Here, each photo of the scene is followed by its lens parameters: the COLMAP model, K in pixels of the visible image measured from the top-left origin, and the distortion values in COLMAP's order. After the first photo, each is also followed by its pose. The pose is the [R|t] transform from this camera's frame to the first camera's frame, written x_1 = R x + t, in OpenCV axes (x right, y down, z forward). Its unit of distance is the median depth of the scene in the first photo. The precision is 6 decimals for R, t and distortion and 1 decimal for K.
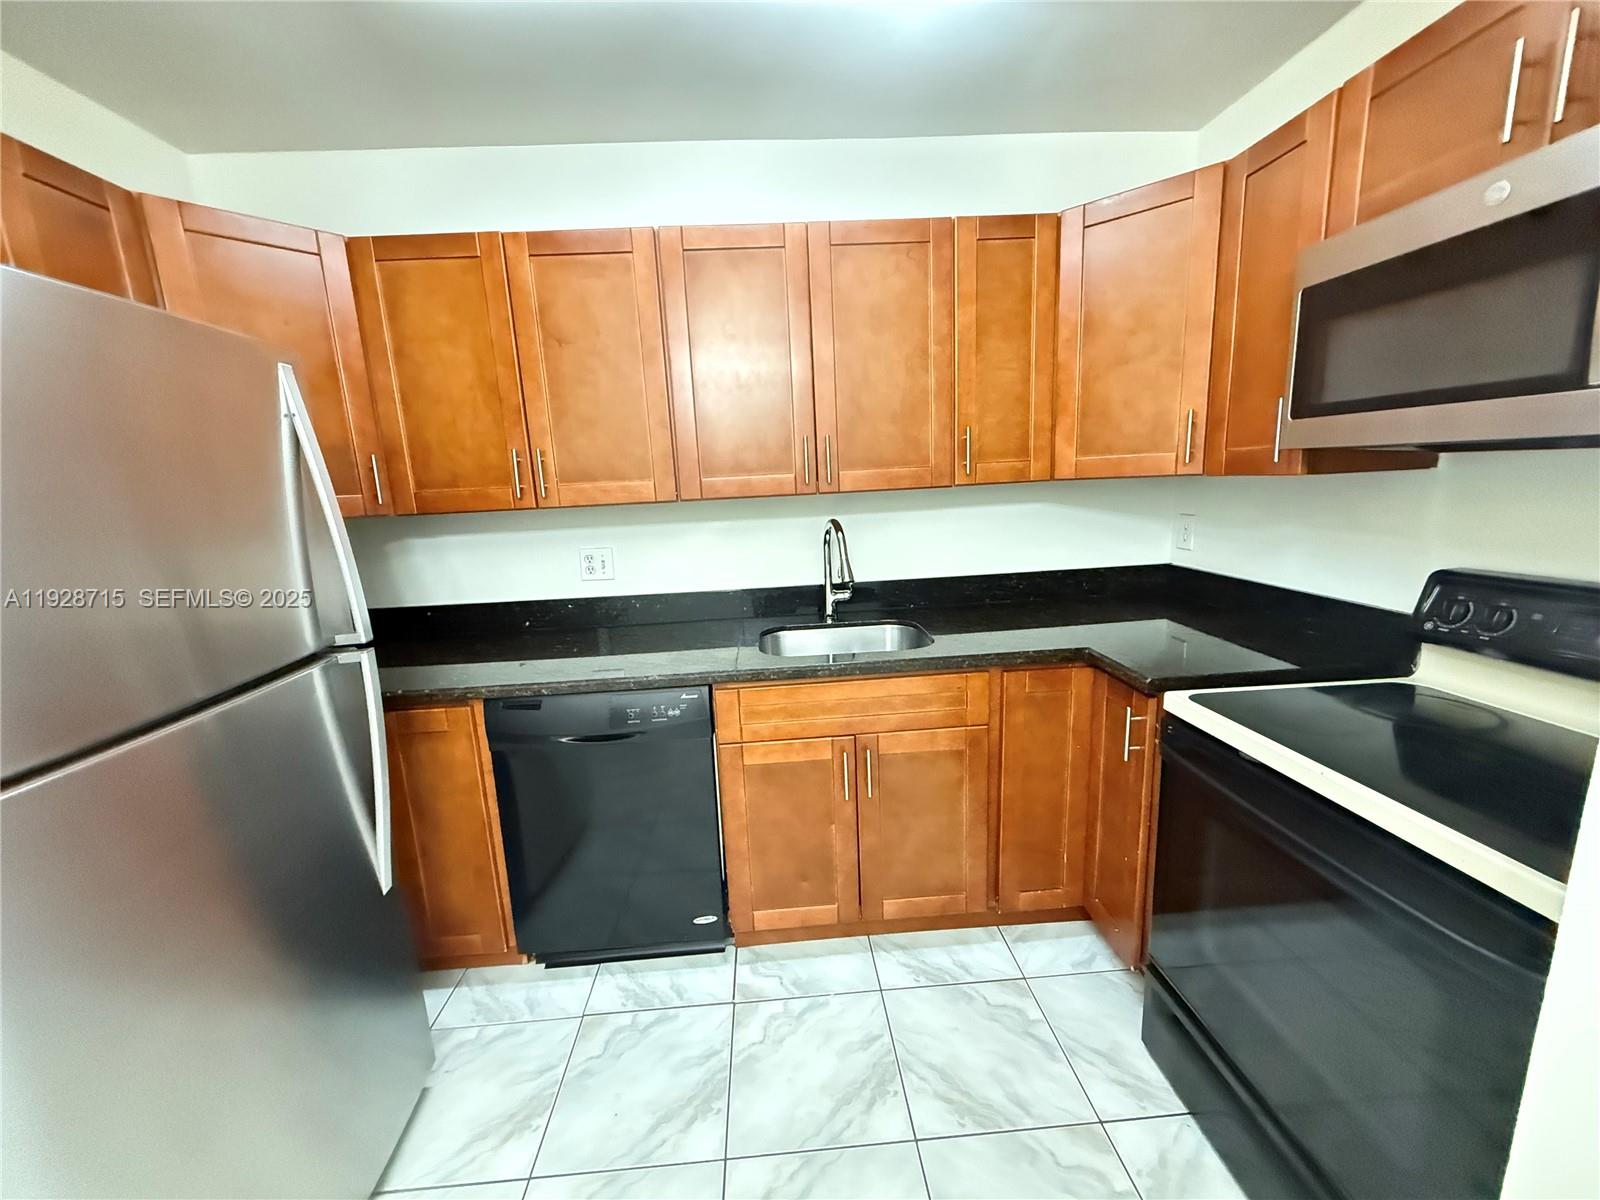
lens RADIAL K [[637.1, 0, 796.5], [0, 637.1, 607.2], [0, 0, 1]] dist [0.003764, 0.000346]
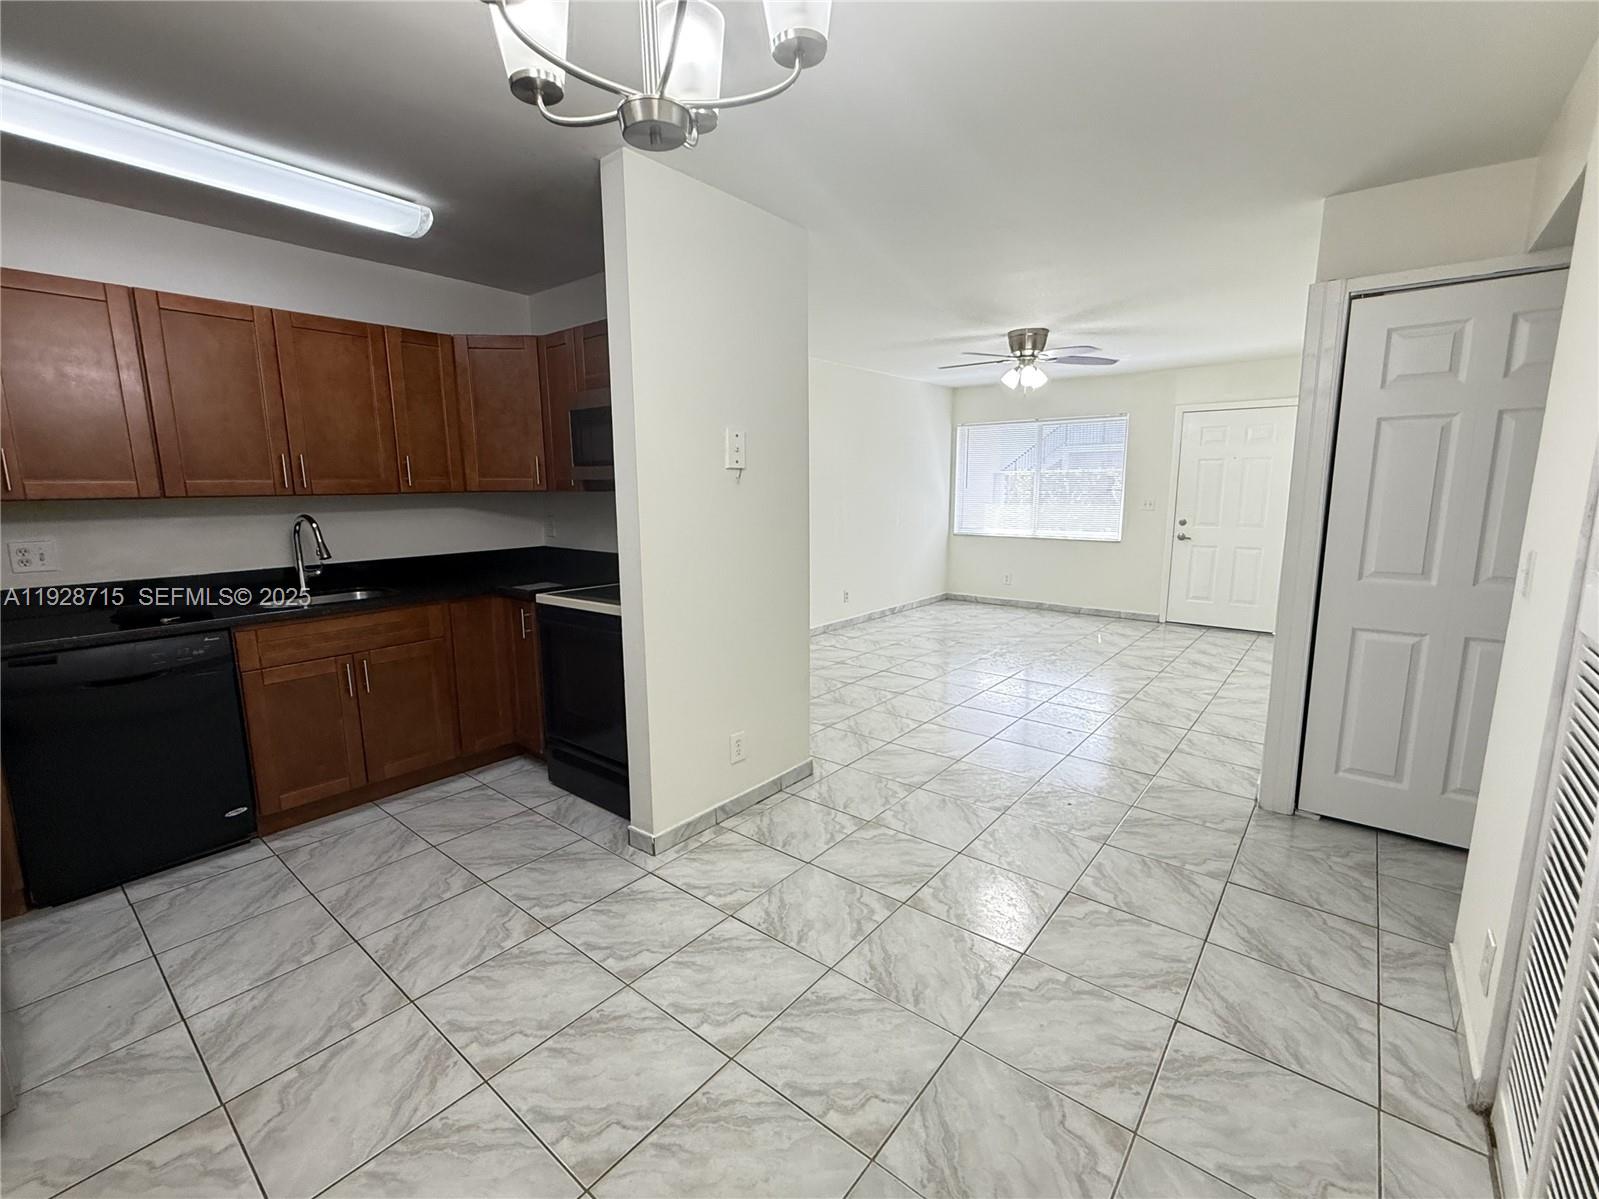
lens RADIAL K [[694.8, 0, 797.4], [0, 694.8, 599.5], [0, 0, 1]] dist [0.001592, 0.000223]
pose [[0.675770, -0.078602, 0.732909, -0.376680], [0.120227, 0.992737, -0.004386, 0.197979], [-0.727241, 0.091080, 0.680312, -0.860747]]
